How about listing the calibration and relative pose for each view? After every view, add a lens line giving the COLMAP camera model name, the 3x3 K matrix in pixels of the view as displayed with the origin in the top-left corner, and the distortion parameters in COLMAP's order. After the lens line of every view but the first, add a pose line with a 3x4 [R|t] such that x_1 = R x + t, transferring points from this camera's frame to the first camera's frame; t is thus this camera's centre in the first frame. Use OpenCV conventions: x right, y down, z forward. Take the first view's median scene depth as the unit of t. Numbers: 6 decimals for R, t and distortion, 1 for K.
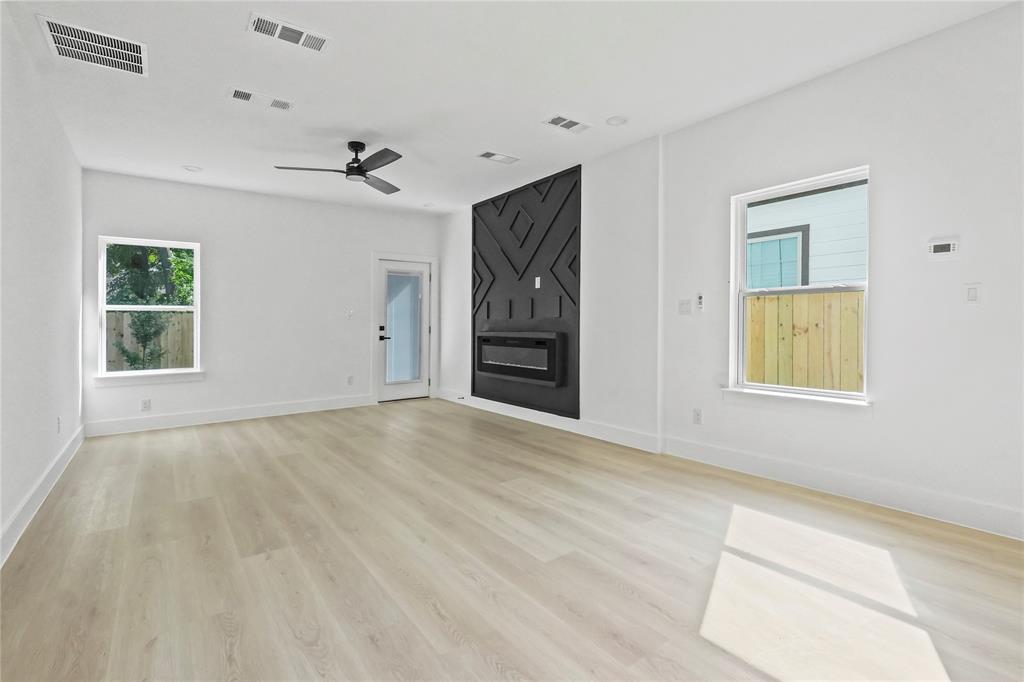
lens RADIAL K [[469.8, 0, 513.6], [0, 469.8, 330.4], [0, 0, 1]] dist [-0.001355, -0.000215]
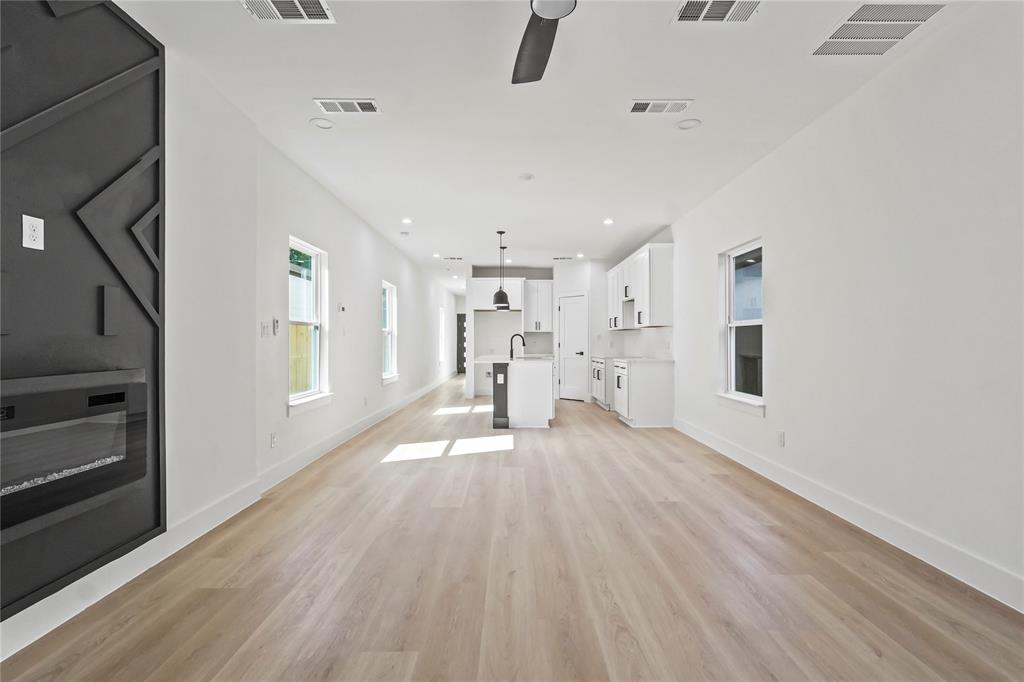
lens RADIAL K [[469.8, 0, 514.3], [0, 469.8, 342.1], [0, 0, 1]] dist [-0.001355, -0.000215]
pose [[-0.801877, 0.011285, 0.597383, -0.845315], [0.017695, 0.999832, 0.004865, -0.029568], [-0.597227, 0.014472, -0.801942, 2.031024]]
